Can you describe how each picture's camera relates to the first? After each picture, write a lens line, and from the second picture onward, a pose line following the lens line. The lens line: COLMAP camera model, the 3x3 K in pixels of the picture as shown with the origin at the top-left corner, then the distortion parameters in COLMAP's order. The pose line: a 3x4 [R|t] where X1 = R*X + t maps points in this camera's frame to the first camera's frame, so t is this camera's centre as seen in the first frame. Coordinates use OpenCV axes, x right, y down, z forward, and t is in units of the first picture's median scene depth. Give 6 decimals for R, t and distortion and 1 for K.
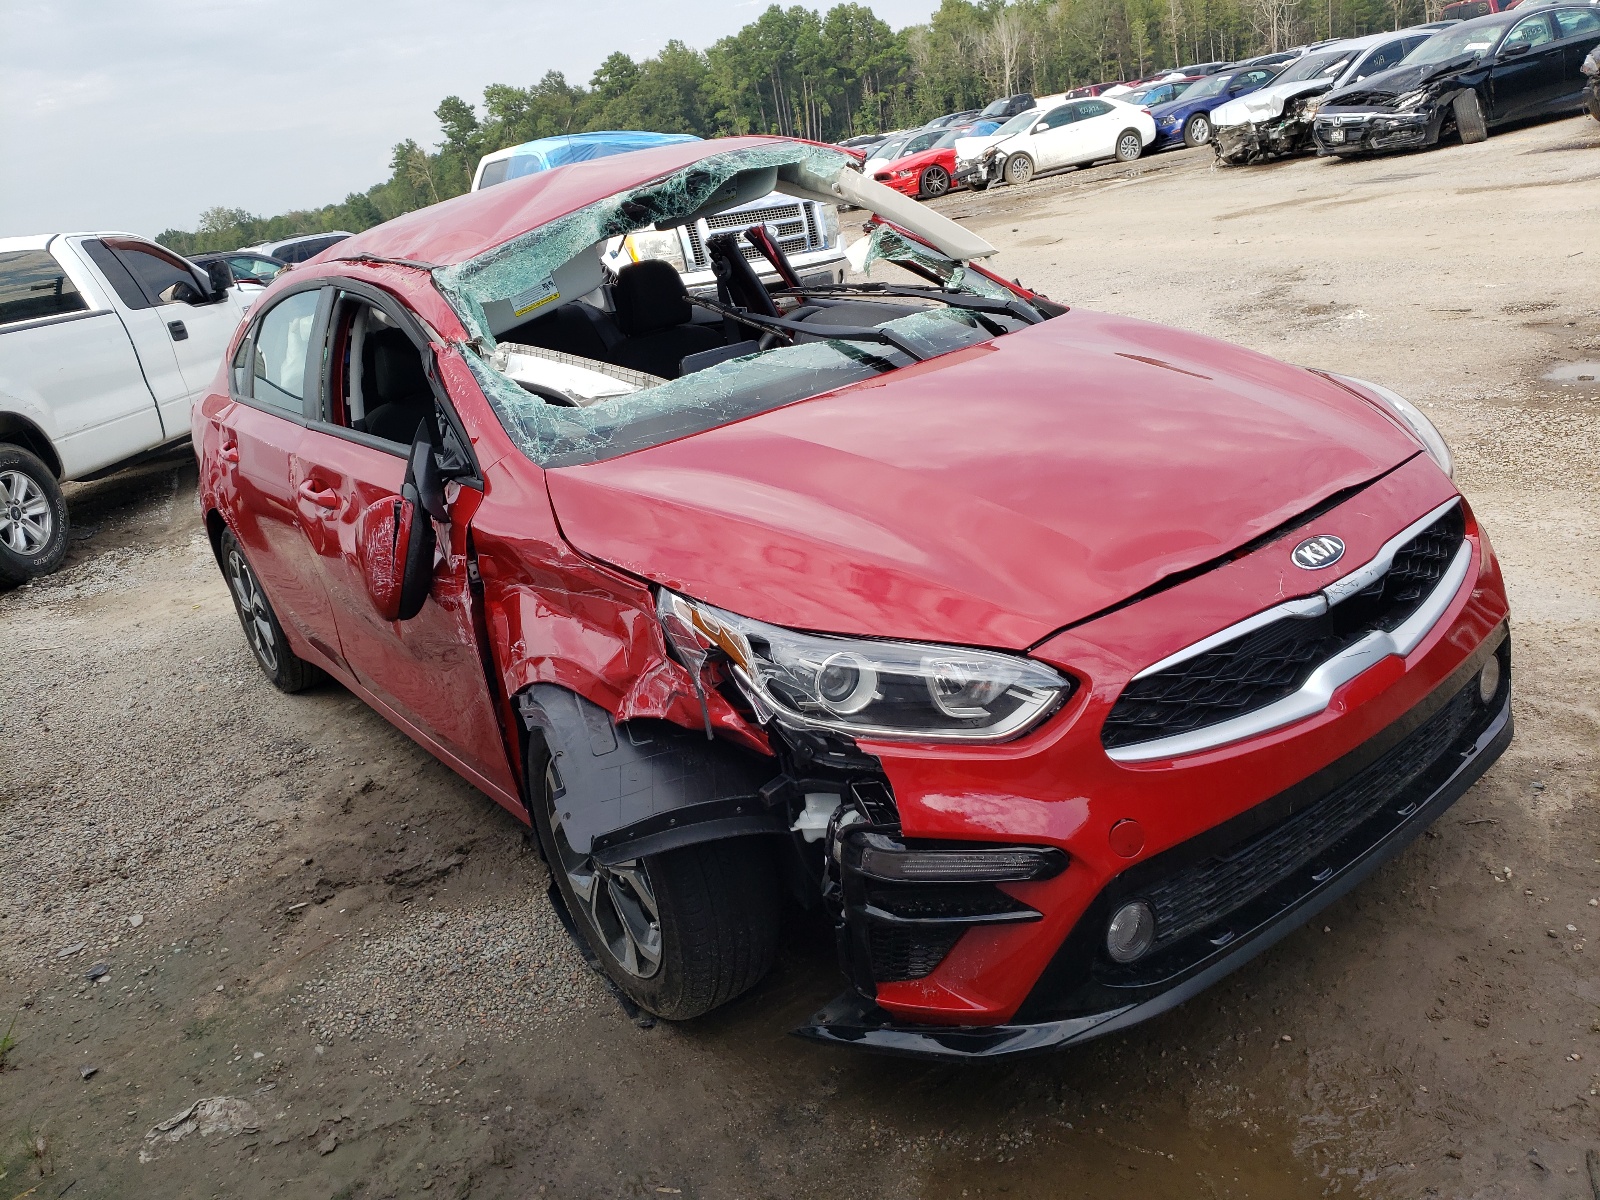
lens RADIAL K [[1219.7, 0, 800.0], [0, 1219.7, 600.0], [0, 0, 1]] dist [0.015683, -0.008890]
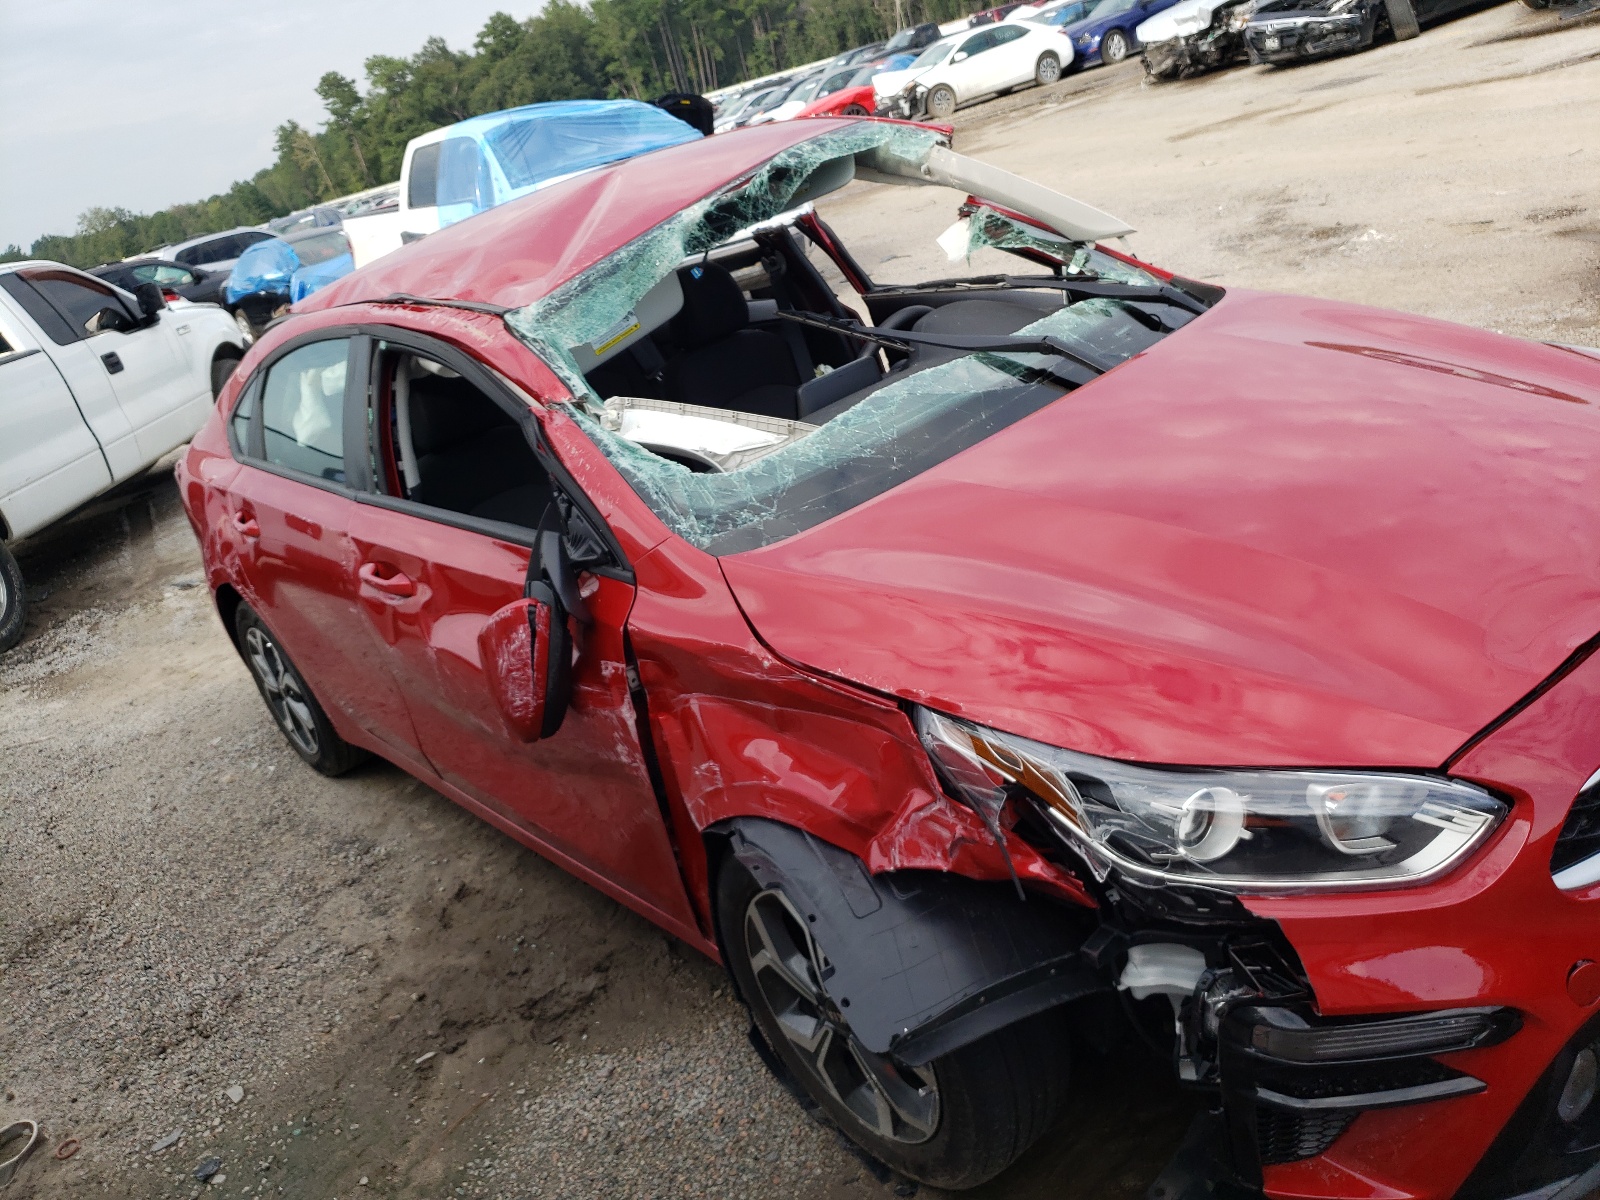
lens RADIAL K [[1217.7, 0, 799.6], [0, 1217.7, 578.3], [0, 0, 1]] dist [0.004634, 0.001628]
pose [[0.993073, -0.105024, 0.052679, -0.120387], [0.103487, 0.994144, 0.031100, -0.068795], [-0.055637, -0.025433, 0.998127, 0.098425]]
